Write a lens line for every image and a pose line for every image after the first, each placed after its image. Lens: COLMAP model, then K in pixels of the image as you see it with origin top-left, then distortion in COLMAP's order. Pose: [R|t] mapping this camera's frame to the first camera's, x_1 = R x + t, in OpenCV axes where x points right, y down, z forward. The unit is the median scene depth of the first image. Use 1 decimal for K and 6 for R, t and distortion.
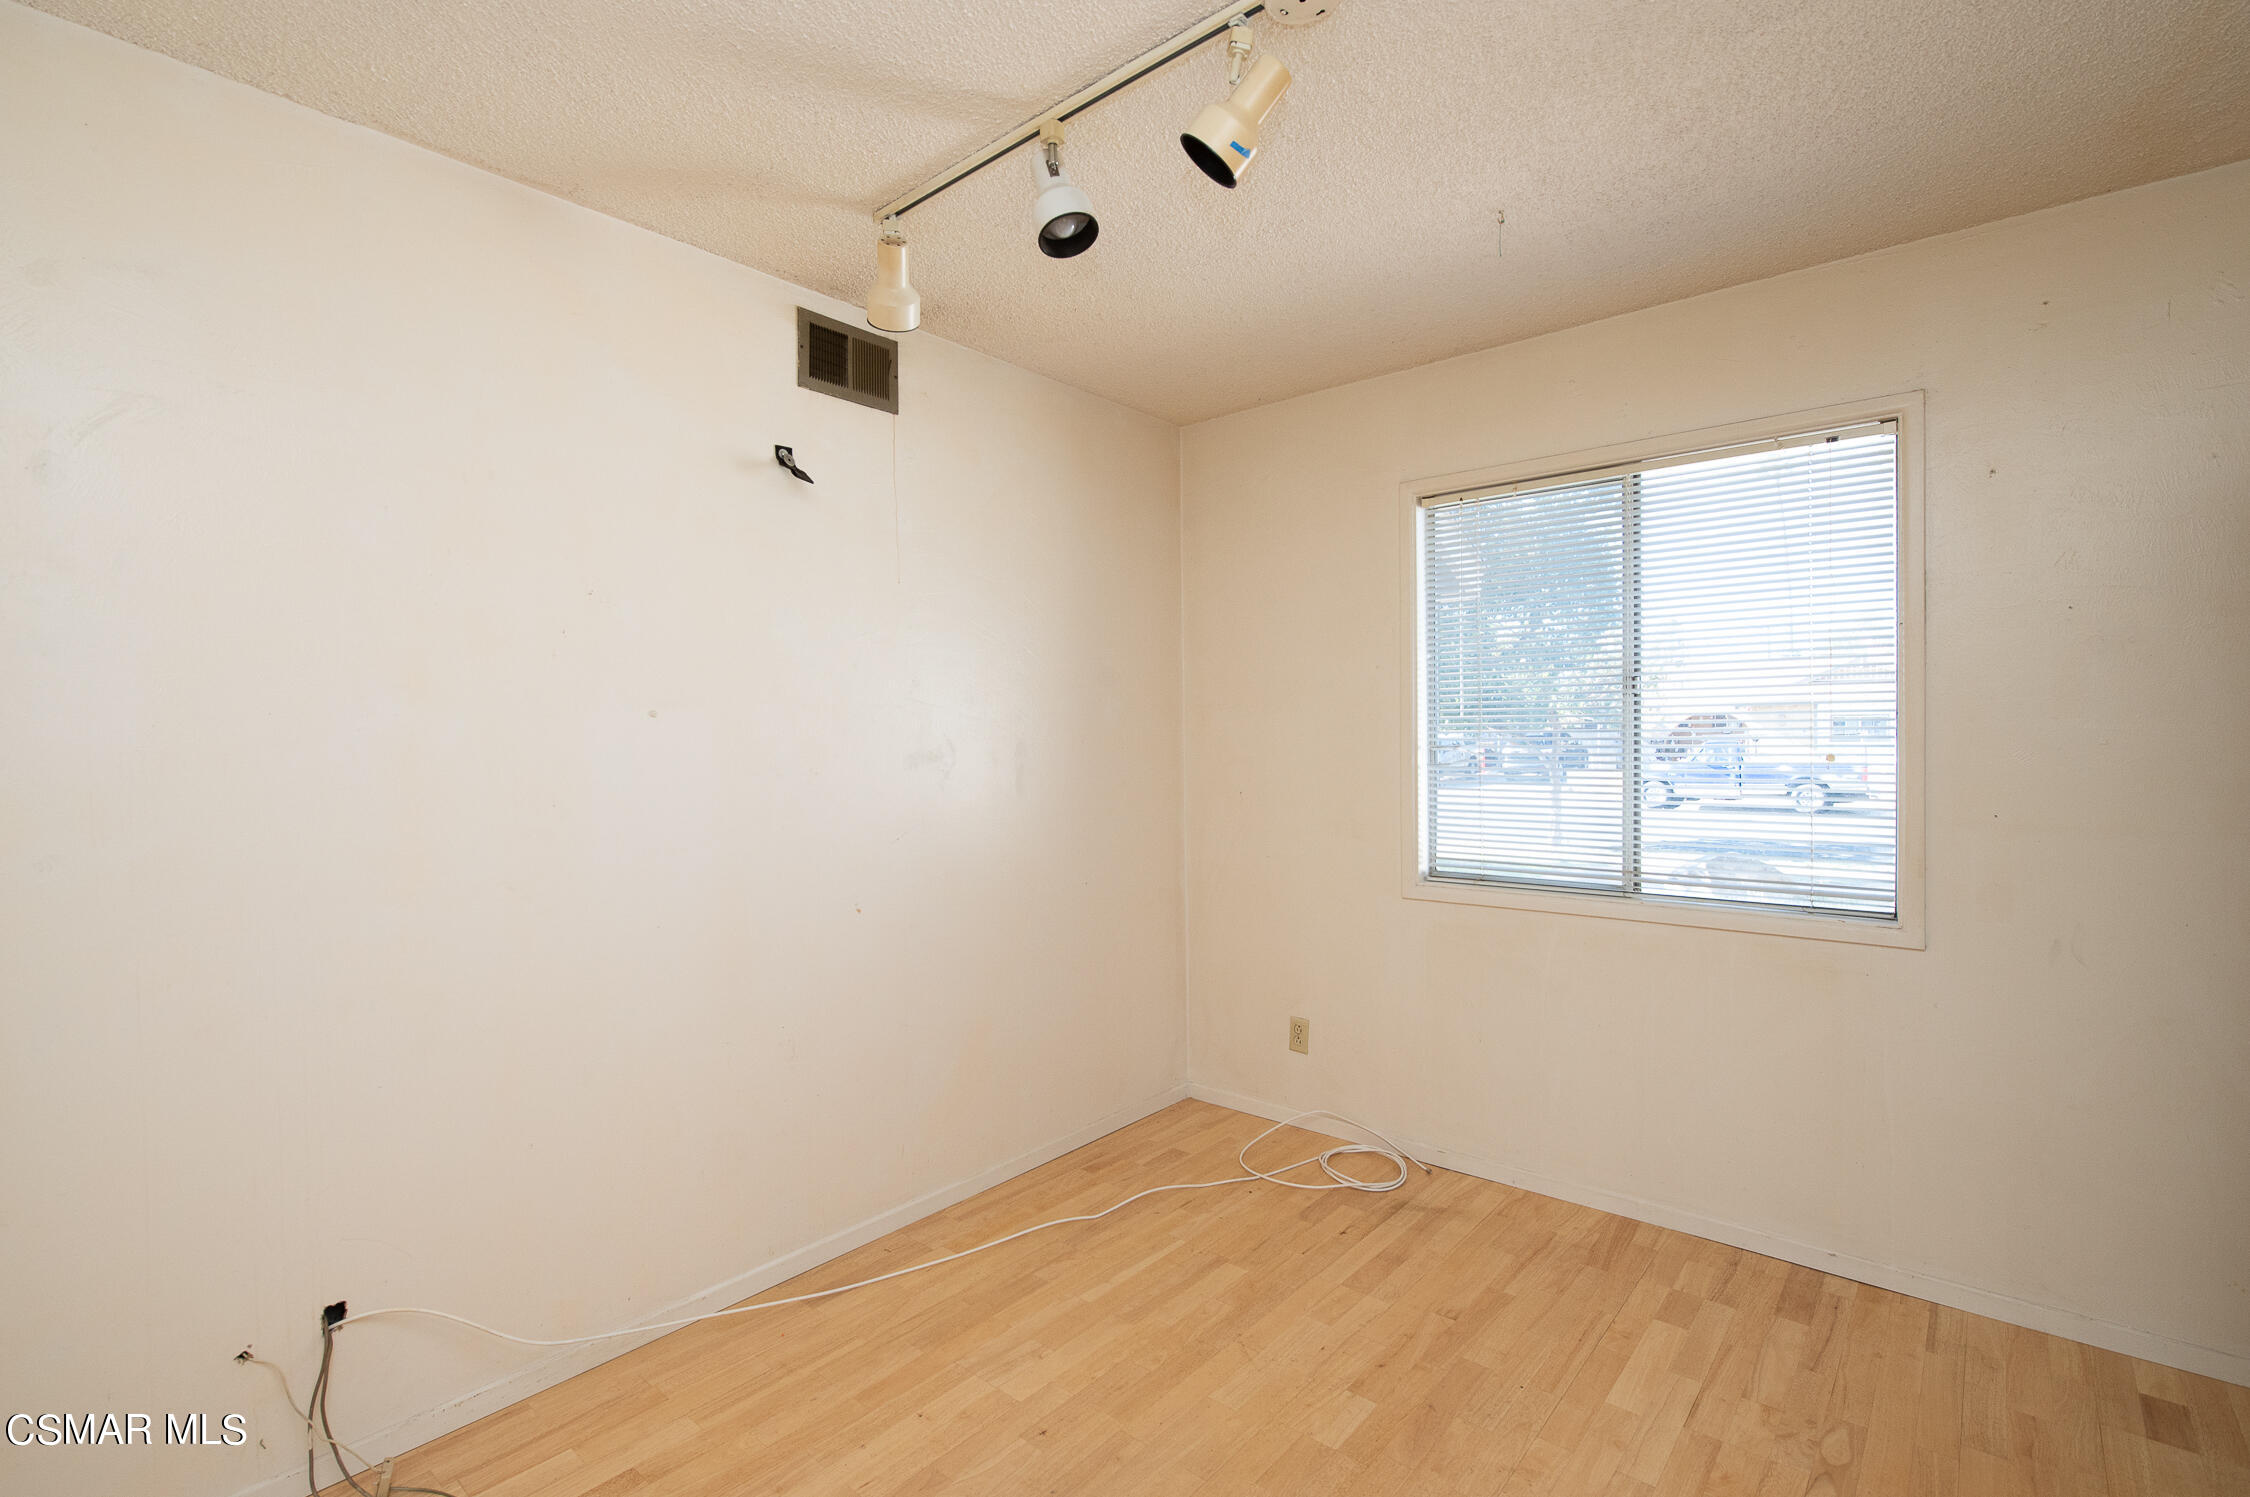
lens RADIAL K [[1029.1, 0, 1117.8], [0, 1029.1, 743.7], [0, 0, 1]] dist [-0.005607, -0.000992]
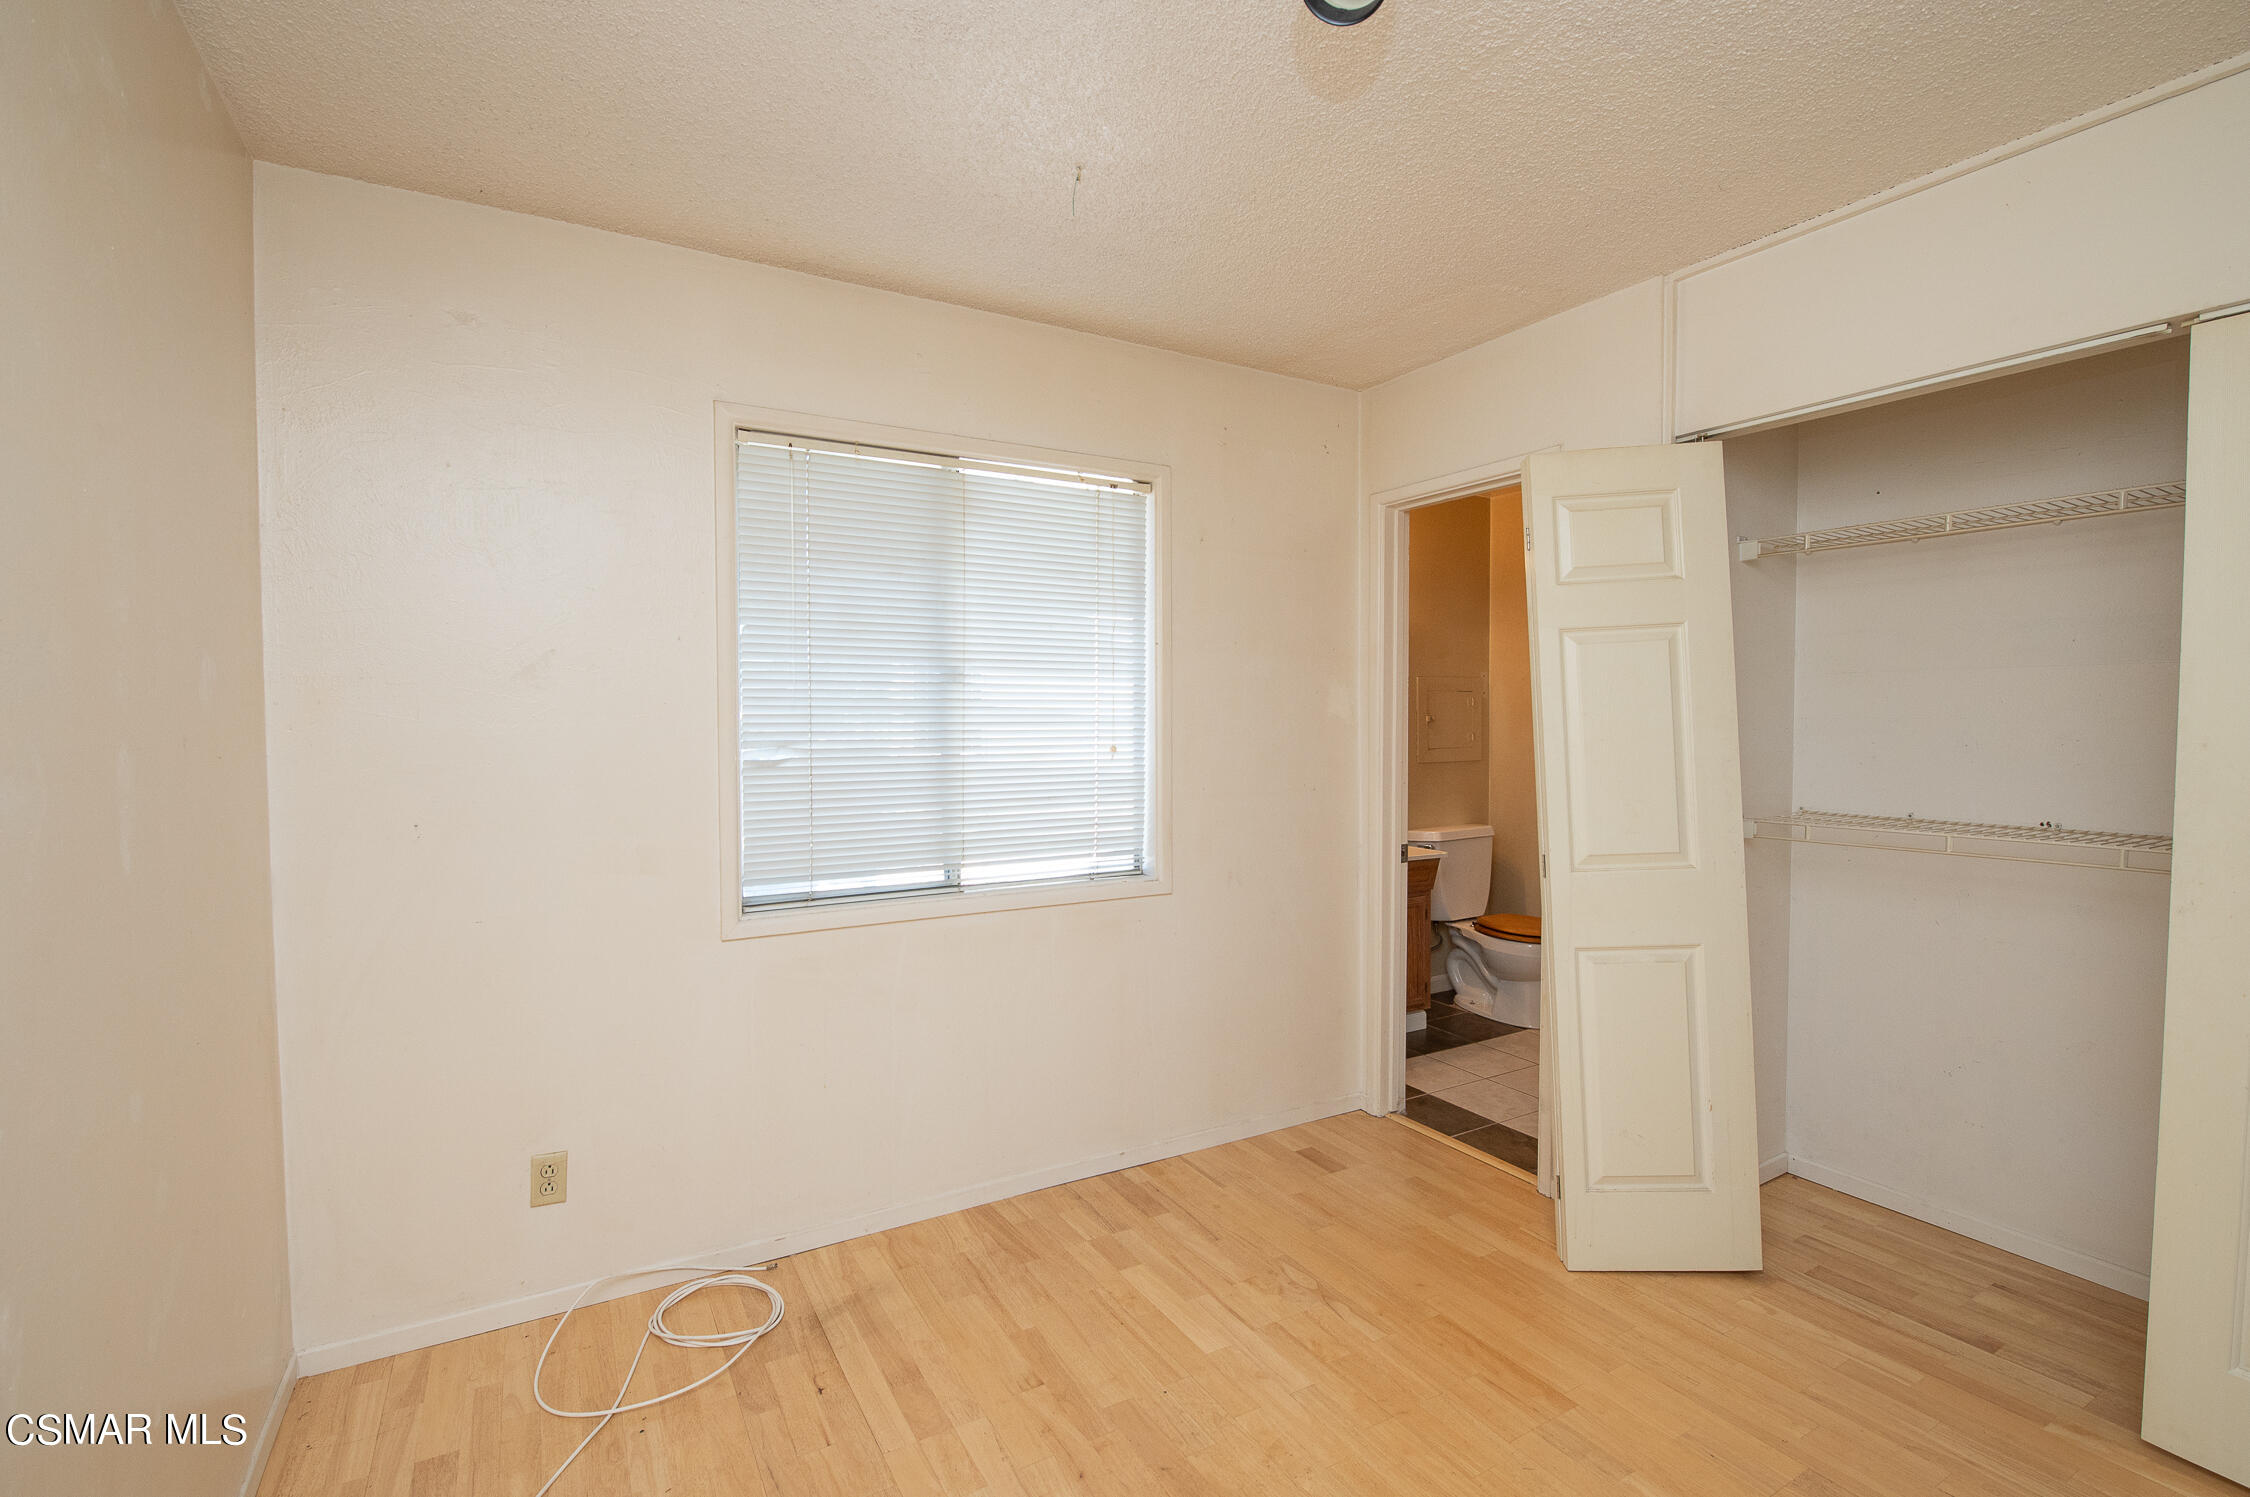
lens RADIAL K [[1029.1, 0, 1120.0], [0, 1029.1, 739.6], [0, 0, 1]] dist [-0.005607, -0.000992]
pose [[0.331497, -0.018585, 0.943273, -0.445971], [0.007185, 0.999827, 0.017174, -0.017233], [-0.943429, 0.001084, 0.331573, 0.581577]]
